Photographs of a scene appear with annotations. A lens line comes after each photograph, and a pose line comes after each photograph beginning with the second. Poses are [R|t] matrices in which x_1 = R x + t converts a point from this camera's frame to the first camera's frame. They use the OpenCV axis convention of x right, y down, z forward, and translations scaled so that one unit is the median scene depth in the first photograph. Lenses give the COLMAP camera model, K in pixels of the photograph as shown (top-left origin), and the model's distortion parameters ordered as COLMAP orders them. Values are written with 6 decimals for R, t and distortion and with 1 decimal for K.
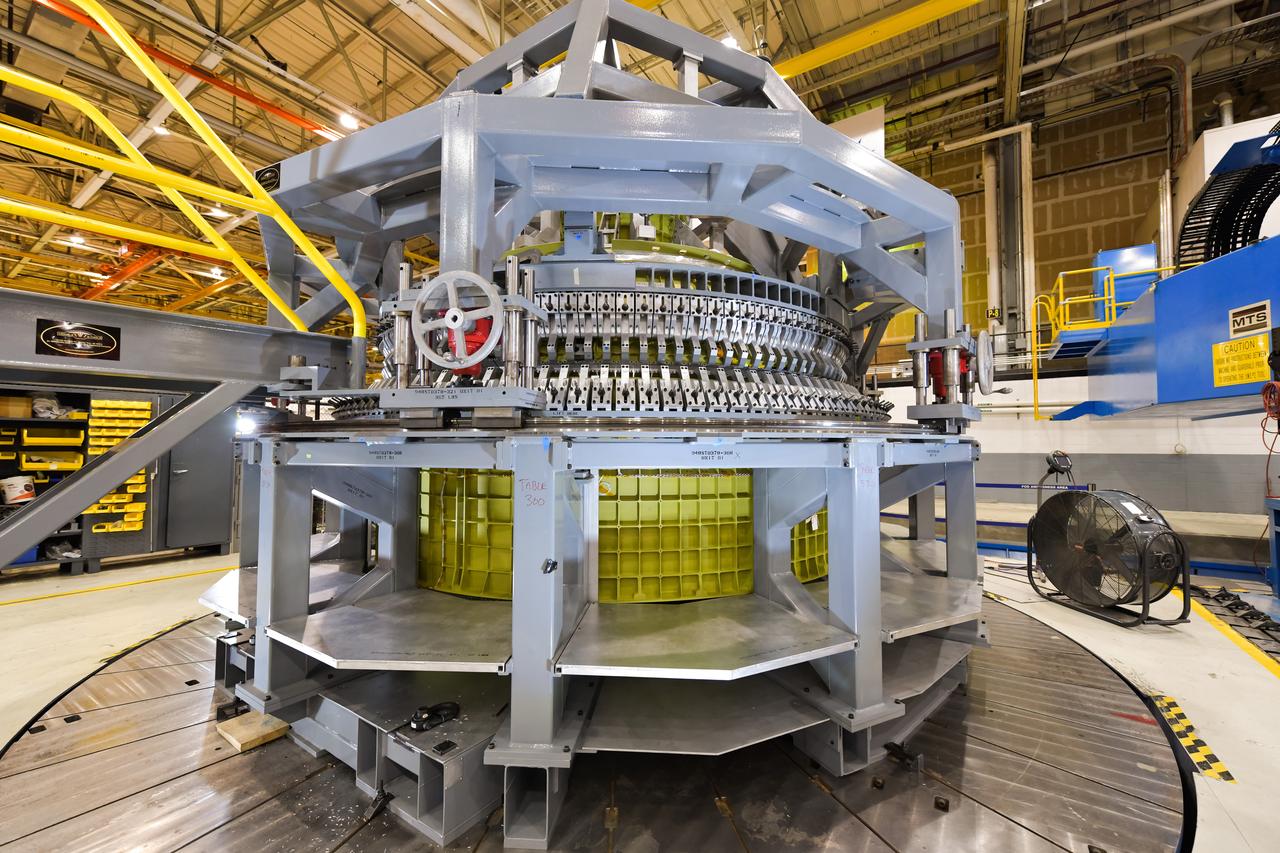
lens RADIAL K [[513.2, 0, 653.1], [0, 513.2, 428.5], [0, 0, 1]] dist [0.002976, 0.000402]
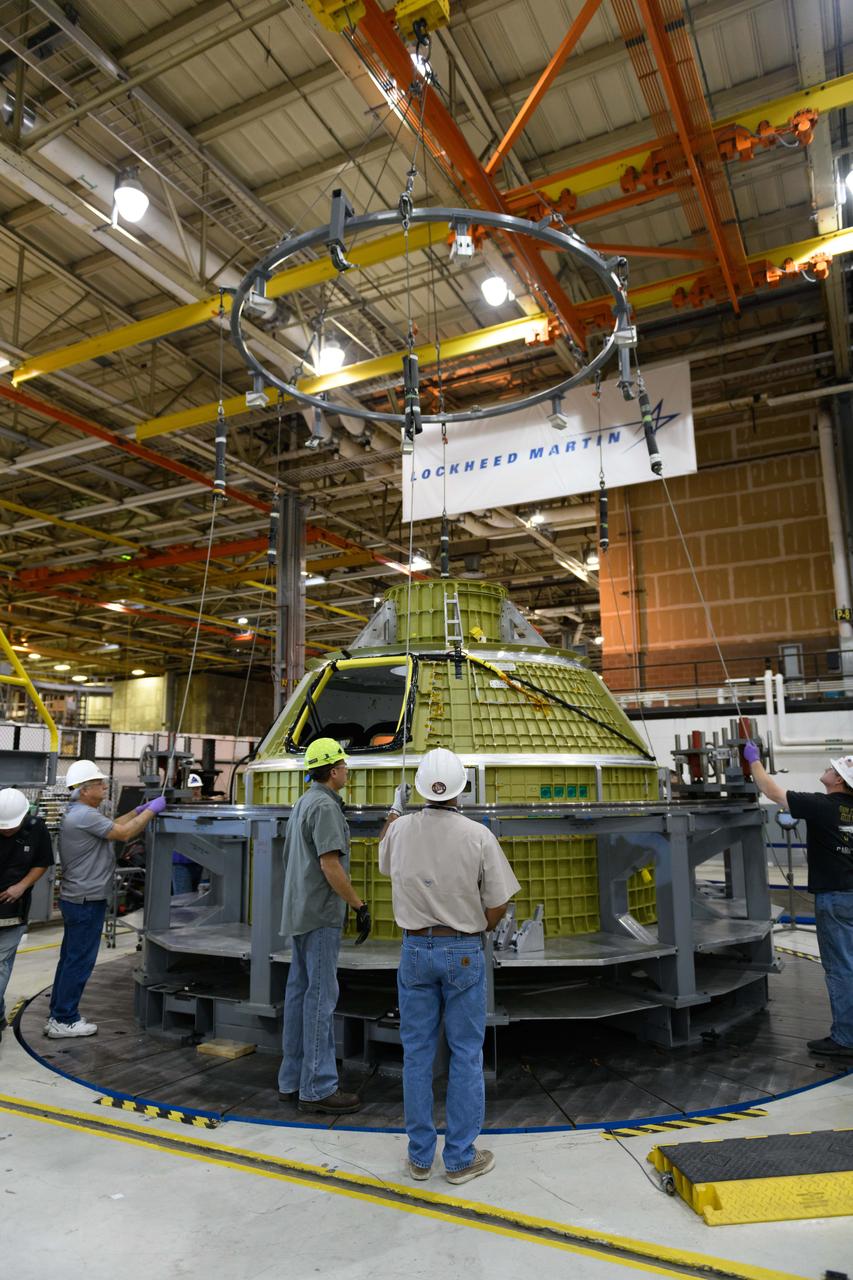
lens RADIAL K [[865.3, 0, 426.5], [0, 865.3, 640.0], [0, 0, 1]] dist [0.000089, 0.004634]
pose [[0.995274, 0.004043, 0.097025, -0.083496], [0.009359, 0.990490, -0.137269, -0.020713], [-0.096657, 0.137528, 0.985770, -0.221913]]
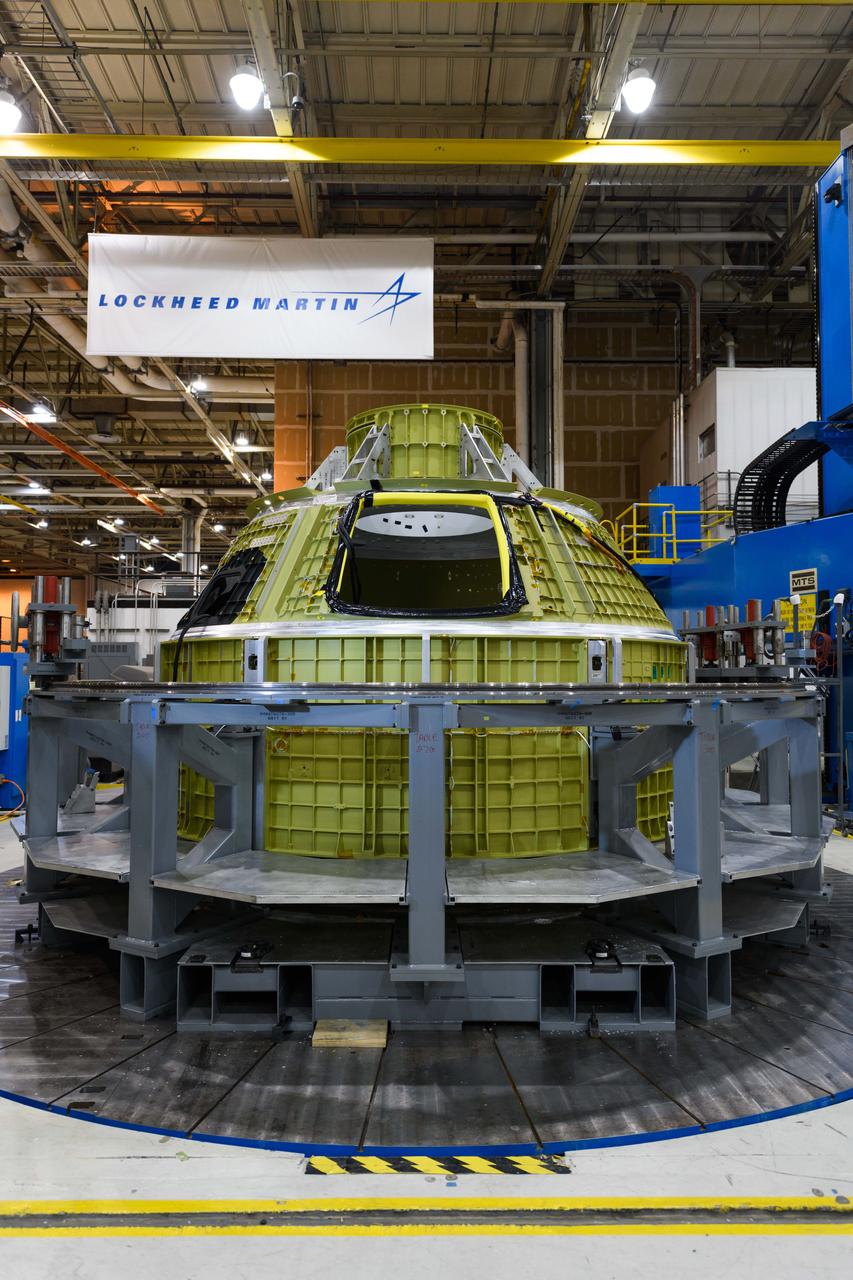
lens RADIAL K [[855.2, 0, 426.5], [0, 855.2, 640.0], [0, 0, 1]] dist [0.010752, -0.001206]
pose [[0.829579, 0.025647, 0.557800, -0.253454], [-0.018981, 0.999663, -0.017733, -0.010094], [-0.558067, 0.004123, 0.829786, -0.047442]]
